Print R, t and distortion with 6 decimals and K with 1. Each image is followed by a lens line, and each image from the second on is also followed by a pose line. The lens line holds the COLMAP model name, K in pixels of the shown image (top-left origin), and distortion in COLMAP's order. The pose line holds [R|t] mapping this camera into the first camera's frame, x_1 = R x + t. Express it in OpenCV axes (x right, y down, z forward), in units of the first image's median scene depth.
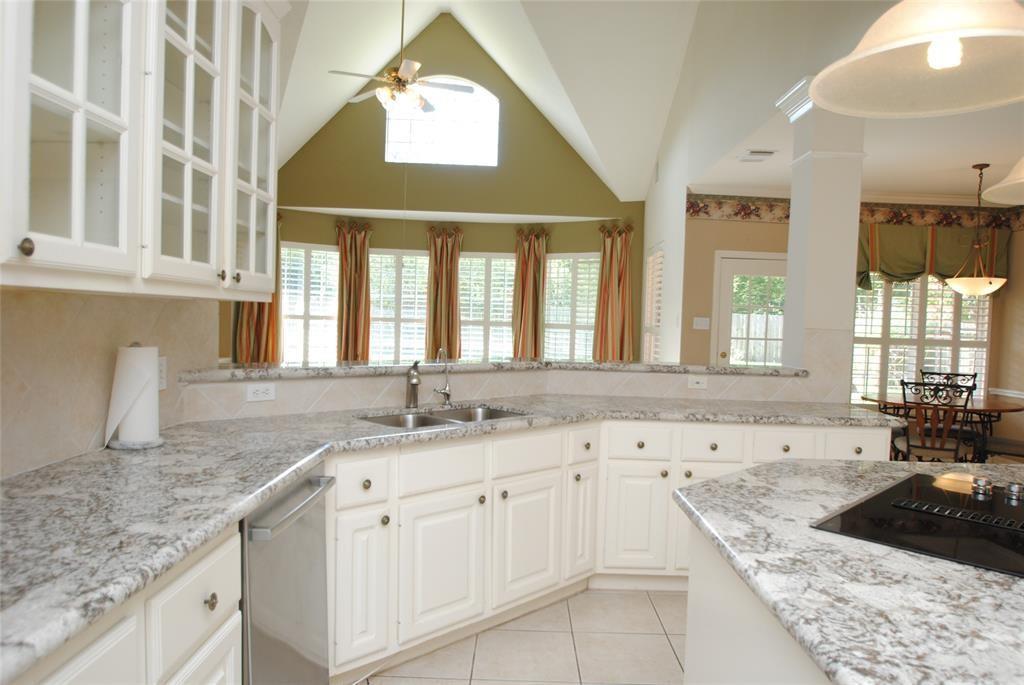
lens RADIAL K [[658.2, 0, 524.2], [0, 658.2, 348.9], [0, 0, 1]] dist [-0.032167, -0.002170]
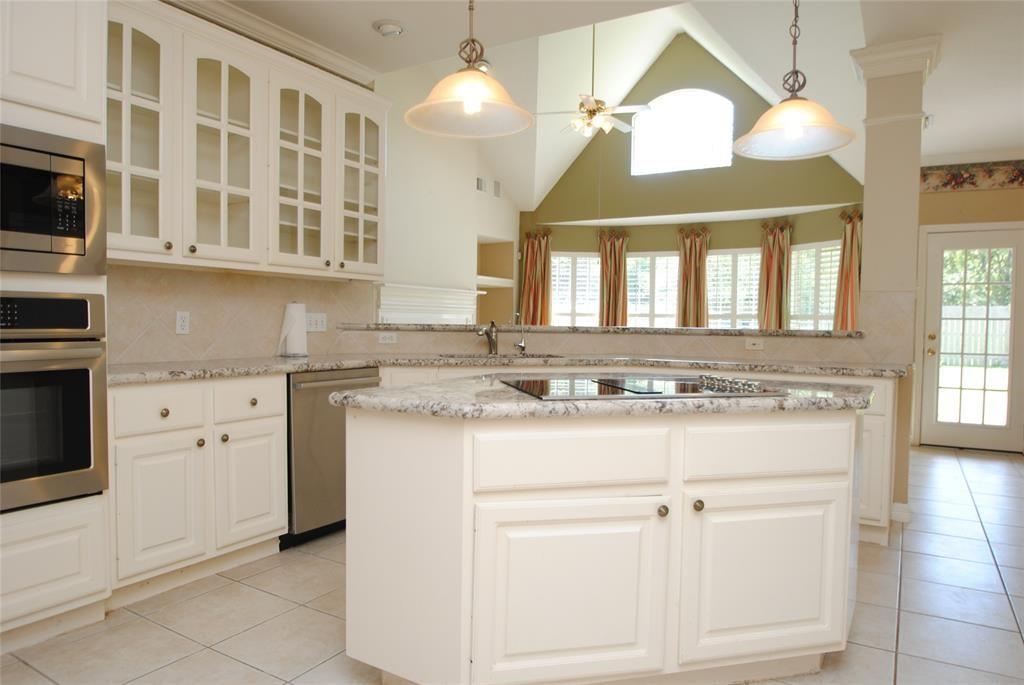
lens RADIAL K [[658.2, 0, 522.5], [0, 658.2, 345.1], [0, 0, 1]] dist [-0.032167, -0.002170]
pose [[0.857012, -0.003372, -0.515285, 0.504906], [-0.008196, 0.999763, -0.020174, 0.079248], [0.515231, 0.021513, 0.856782, -0.157615]]
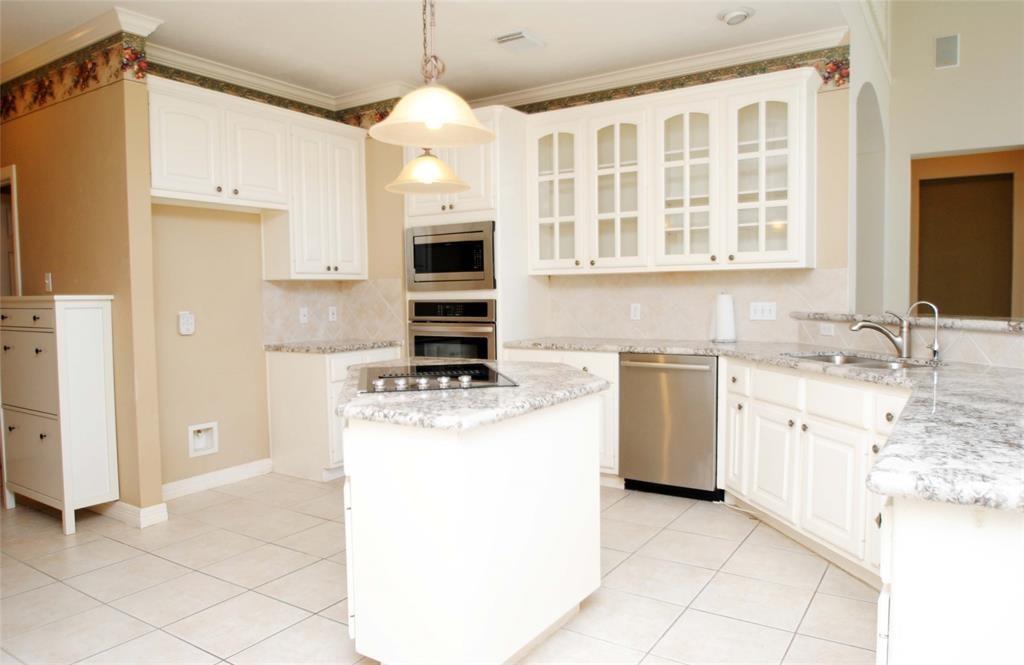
lens RADIAL K [[687.8, 0, 509.6], [0, 687.8, 331.8], [0, 0, 1]] dist [-0.033265, -0.000971]
pose [[-0.557992, 0.023341, -0.829518, 0.858856], [-0.040295, 0.997663, 0.055178, 0.012057], [0.828868, 0.064214, -0.555747, 0.870341]]
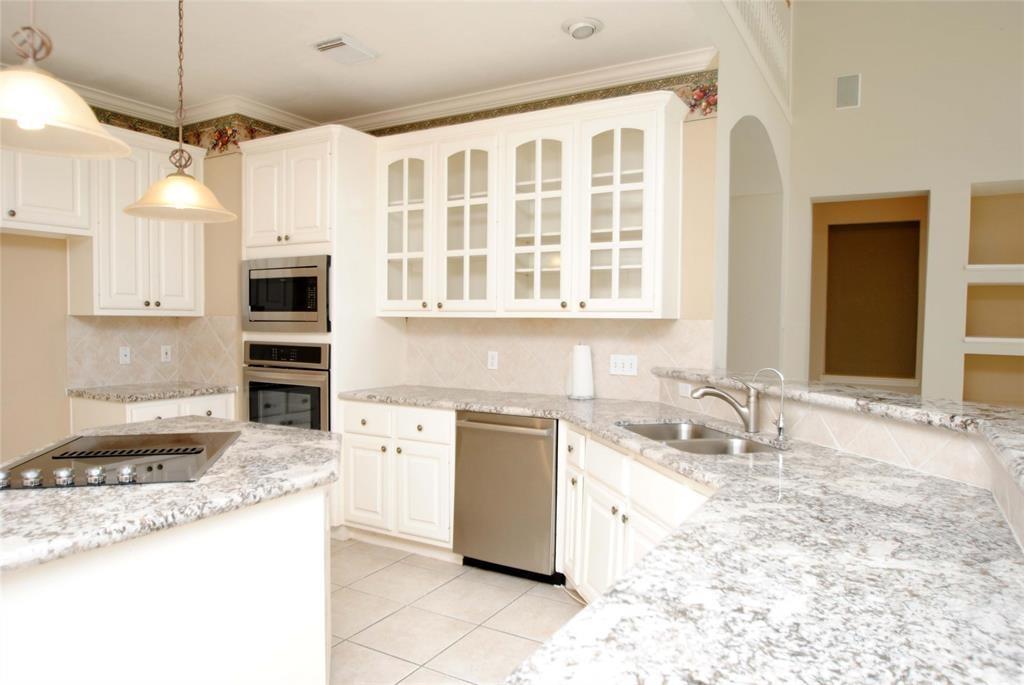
lens RADIAL K [[658.2, 0, 518.0], [0, 658.2, 347.7], [0, 0, 1]] dist [-0.032167, -0.002170]
pose [[-0.505564, -0.002594, -0.862785, 0.593198], [-0.064237, 0.997333, 0.034642, -0.026046], [0.860395, 0.072936, -0.504382, 0.939754]]
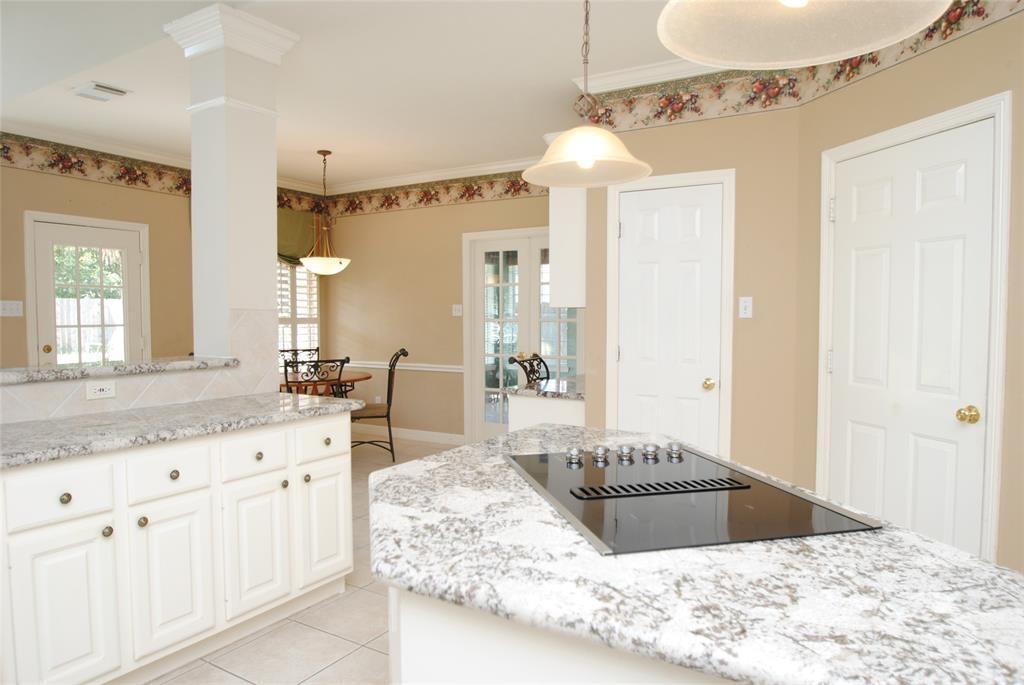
lens RADIAL K [[658.2, 0, 518.4], [0, 658.2, 348.0], [0, 0, 1]] dist [-0.032167, -0.002170]
pose [[0.516597, -0.076116, 0.852839, -0.100092], [0.053067, 0.996972, 0.056835, -0.009806], [-0.854582, 0.015897, 0.519072, 0.250212]]
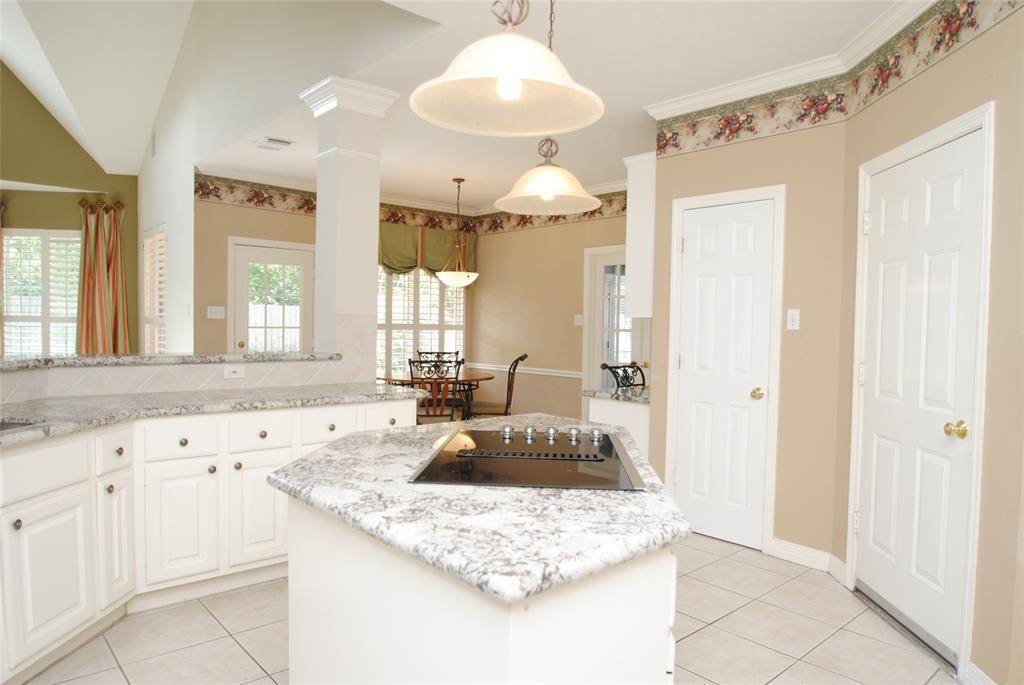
lens RADIAL K [[658.2, 0, 518.5], [0, 658.2, 346.9], [0, 0, 1]] dist [-0.032167, -0.002170]
pose [[0.745612, -0.042262, 0.665038, -0.062327], [0.034927, 0.999094, 0.024332, 0.005896], [-0.665464, 0.005086, 0.746413, 0.007031]]
